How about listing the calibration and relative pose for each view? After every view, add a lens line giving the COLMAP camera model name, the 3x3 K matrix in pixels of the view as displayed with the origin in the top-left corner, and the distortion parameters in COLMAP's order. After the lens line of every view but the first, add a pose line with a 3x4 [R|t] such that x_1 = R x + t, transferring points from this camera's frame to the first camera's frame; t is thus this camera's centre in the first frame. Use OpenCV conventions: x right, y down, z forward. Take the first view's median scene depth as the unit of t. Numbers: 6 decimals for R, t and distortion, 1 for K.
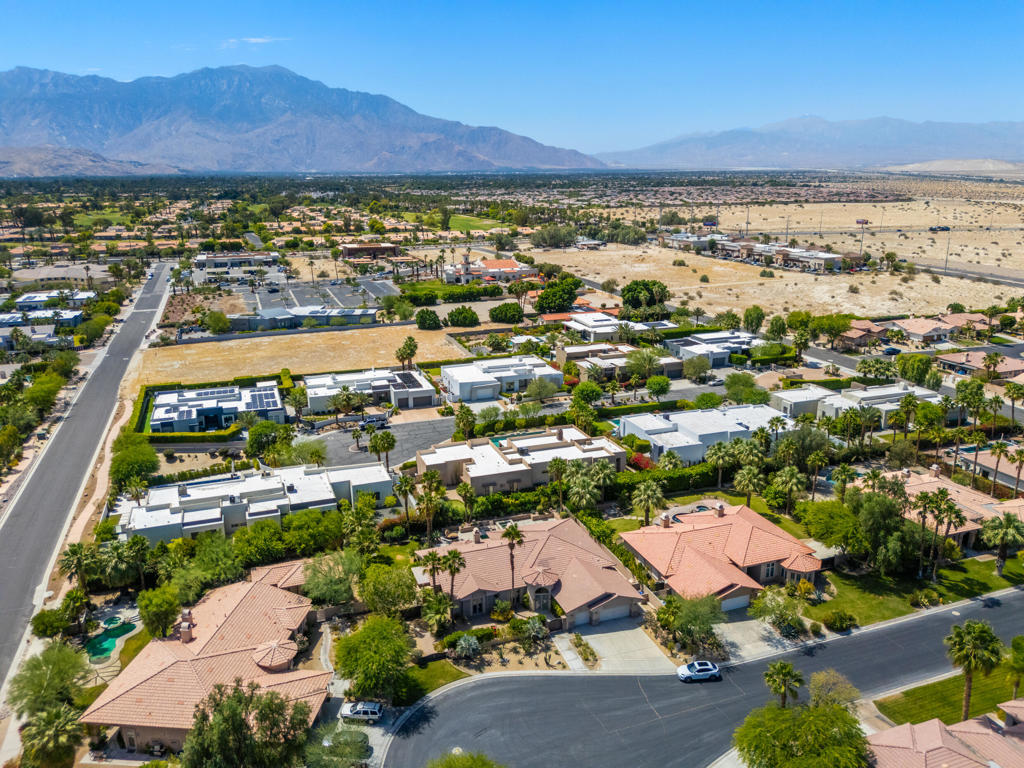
lens RADIAL K [[753.2, 0, 508.7], [0, 753.2, 384.5], [0, 0, 1]] dist [0.067651, -0.070782]
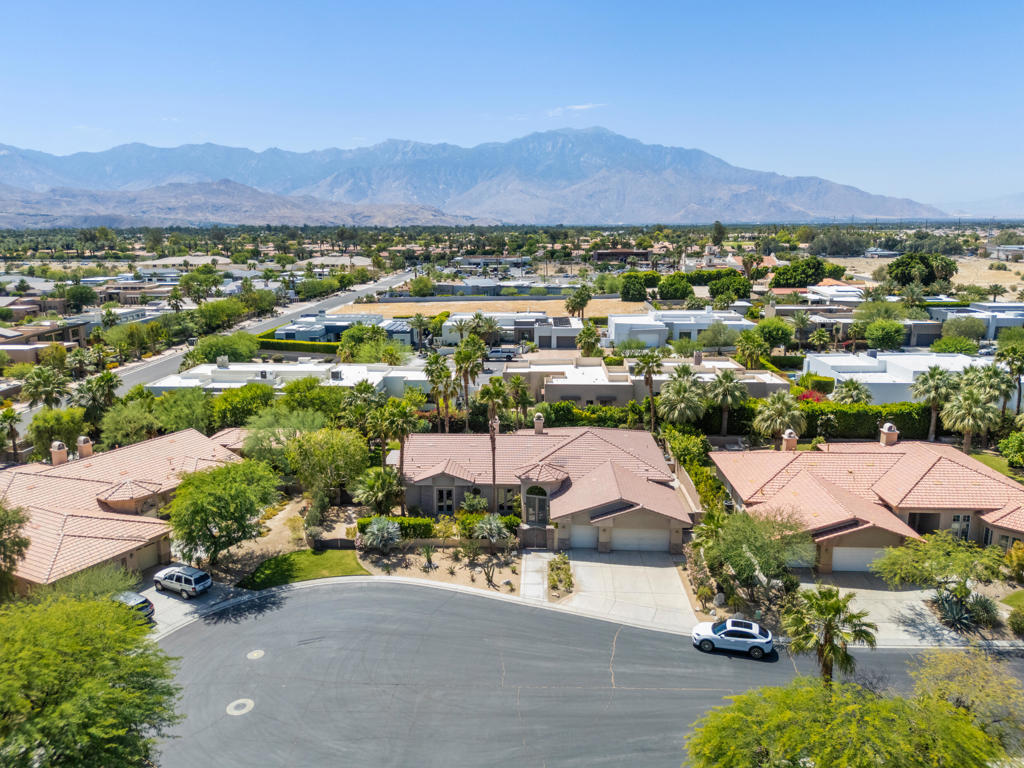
lens RADIAL K [[753.2, 0, 508.7], [0, 753.2, 384.5], [0, 0, 1]] dist [0.067651, -0.070782]
pose [[0.925370, 0.077888, -0.370978, 0.183596], [-0.102353, 0.993652, -0.046690, 0.154227], [0.364986, 0.081177, 0.927467, 0.276392]]
